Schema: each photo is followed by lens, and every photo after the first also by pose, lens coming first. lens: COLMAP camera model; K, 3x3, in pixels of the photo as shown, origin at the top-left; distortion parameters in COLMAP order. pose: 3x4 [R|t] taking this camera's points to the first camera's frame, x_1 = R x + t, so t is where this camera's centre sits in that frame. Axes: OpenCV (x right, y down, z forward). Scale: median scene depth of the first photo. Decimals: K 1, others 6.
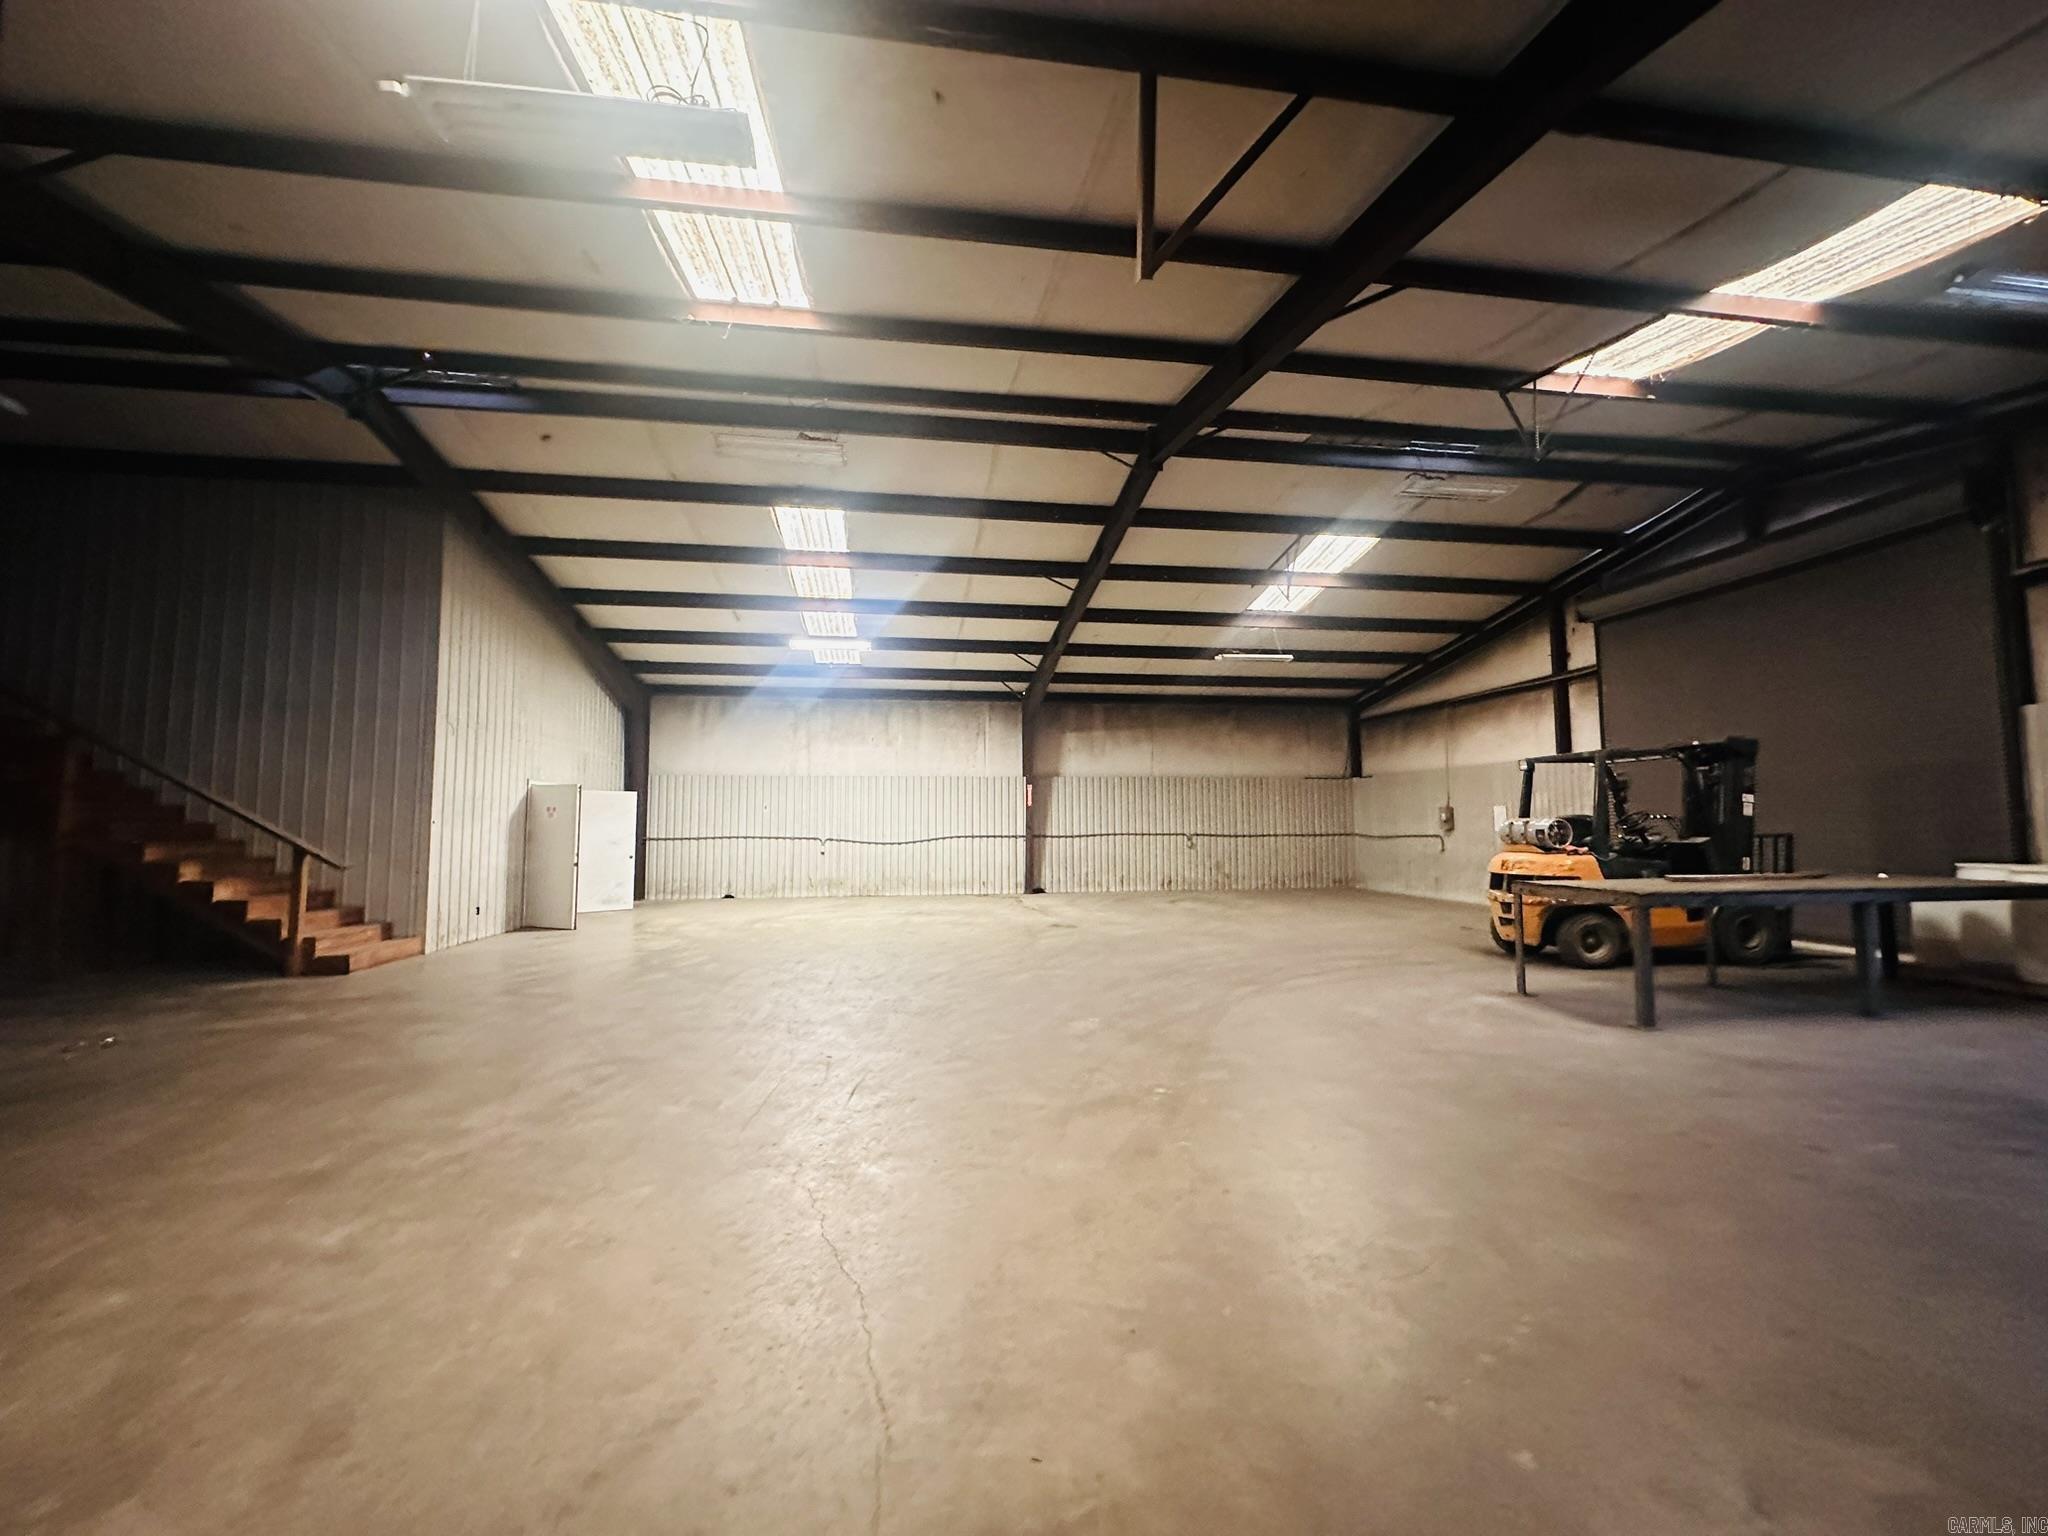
lens RADIAL K [[820.3, 0, 1029.5], [0, 820.3, 760.6], [0, 0, 1]] dist [-0.004313, 0.000766]
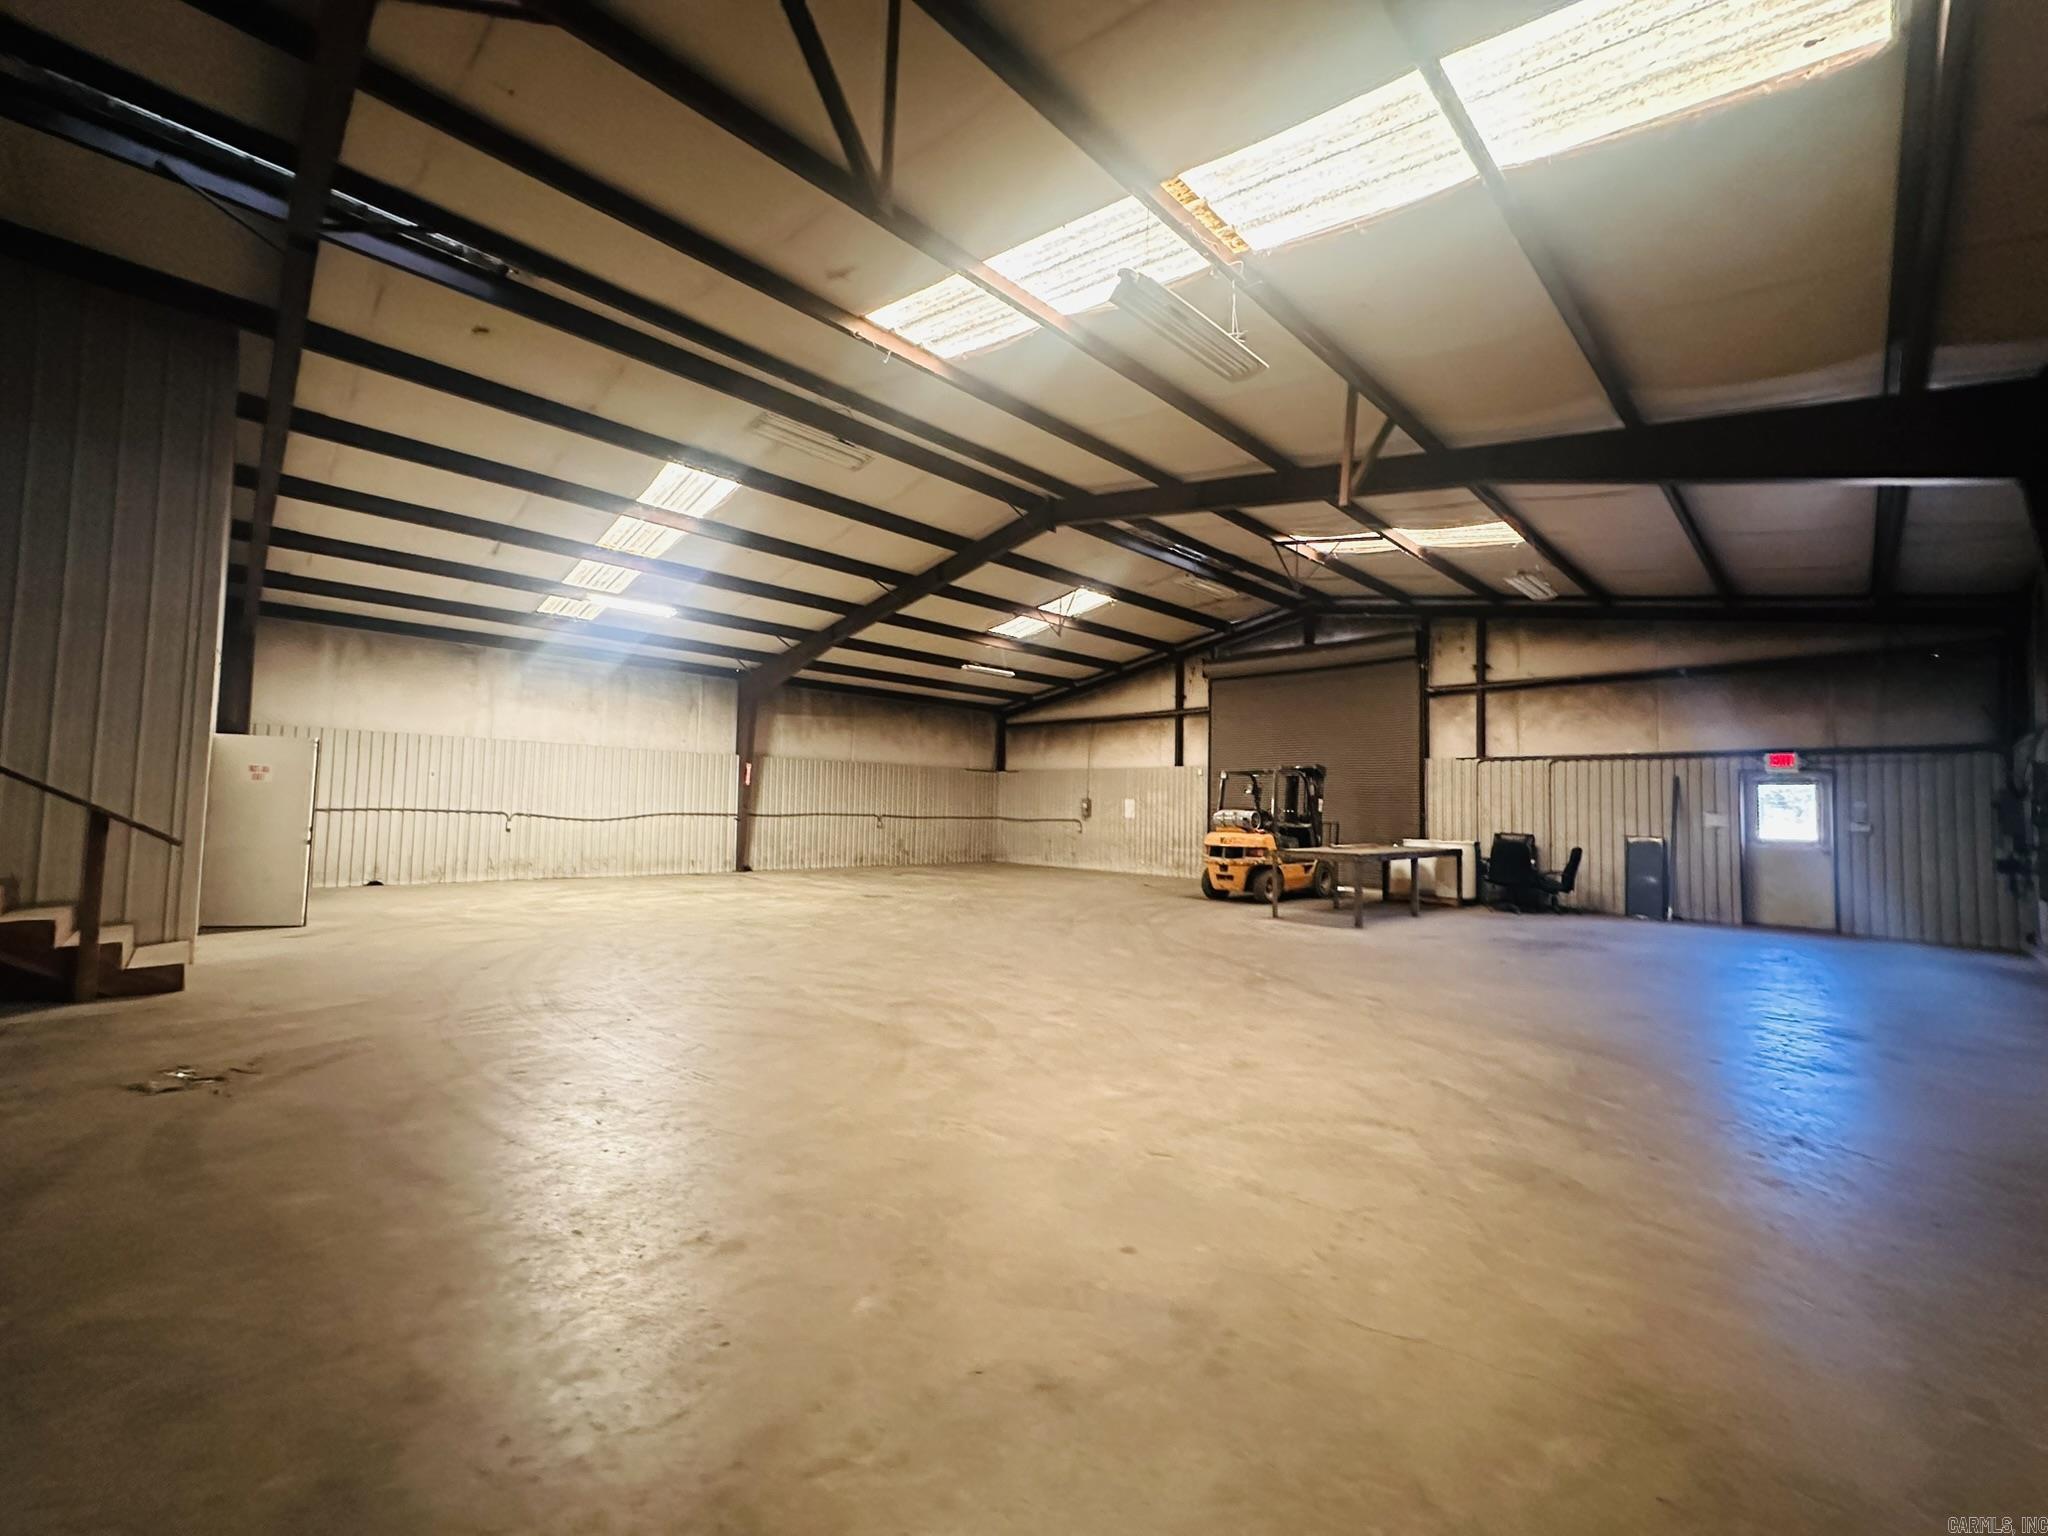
lens RADIAL K [[820.3, 0, 1027.0], [0, 820.3, 767.1], [0, 0, 1]] dist [-0.004313, 0.000766]
pose [[0.807477, 0.051666, 0.587633, -0.350243], [-0.070132, 0.997500, 0.008668, 0.001152], [-0.585716, -0.048211, 0.809081, -0.013308]]
